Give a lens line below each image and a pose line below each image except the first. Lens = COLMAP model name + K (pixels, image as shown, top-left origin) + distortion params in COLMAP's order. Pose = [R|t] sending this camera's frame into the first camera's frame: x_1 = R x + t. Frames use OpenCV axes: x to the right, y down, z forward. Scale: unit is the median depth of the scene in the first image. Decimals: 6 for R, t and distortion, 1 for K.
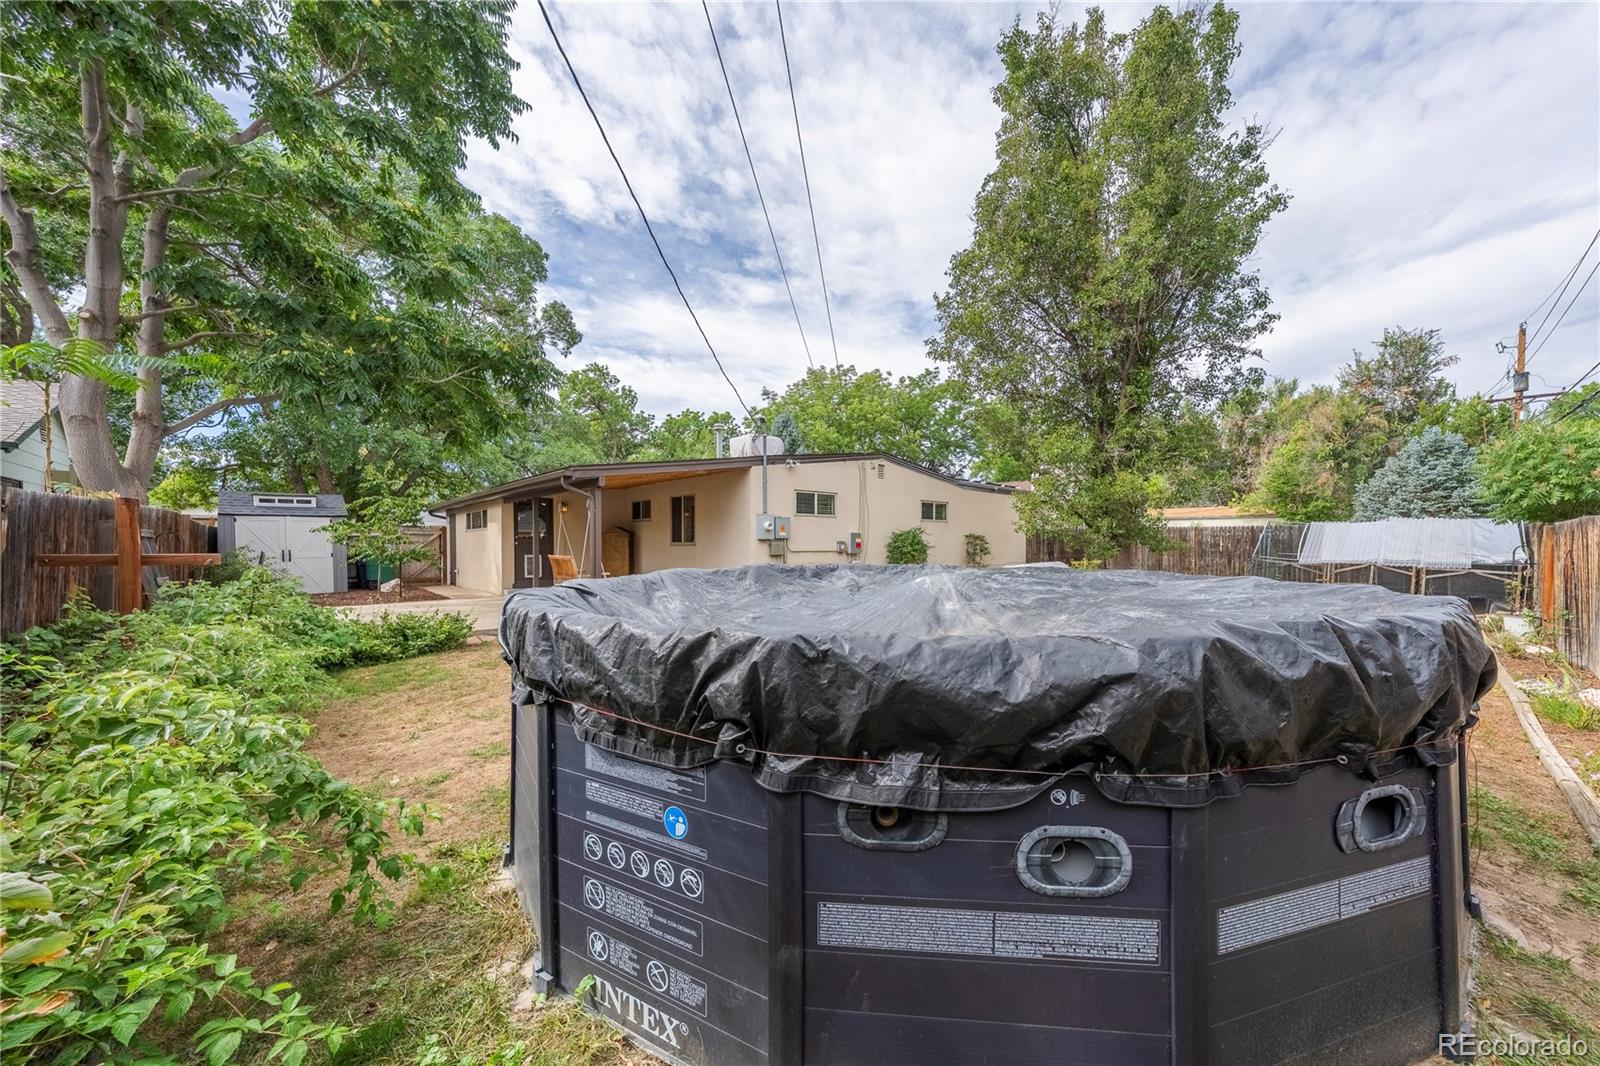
lens RADIAL K [[547.1, 0, 851.5], [0, 547.1, 547.9], [0, 0, 1]] dist [-0.001063, 0.000044]
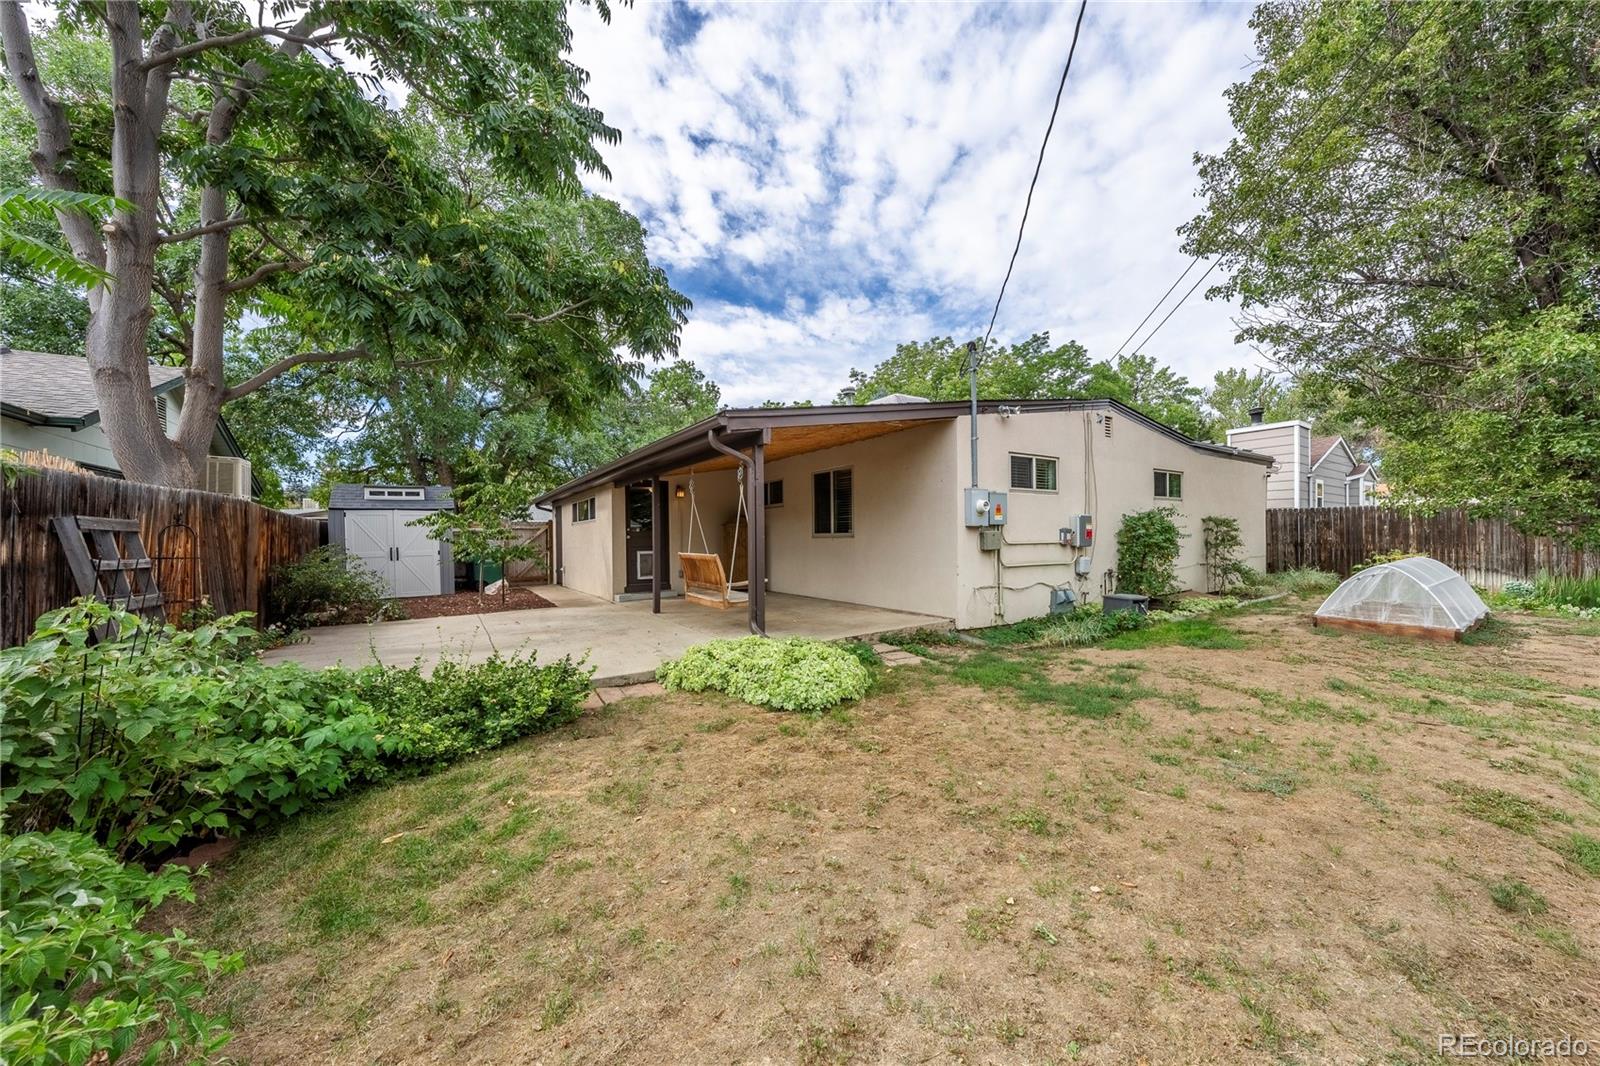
lens RADIAL K [[547.1, 0, 800.7], [0, 547.1, 533.9], [0, 0, 1]] dist [-0.001063, 0.000044]
pose [[0.977130, -0.012945, -0.212249, -0.189015], [0.010612, 0.999870, -0.012129, -0.000464], [0.212378, 0.009599, 0.977140, 0.259949]]
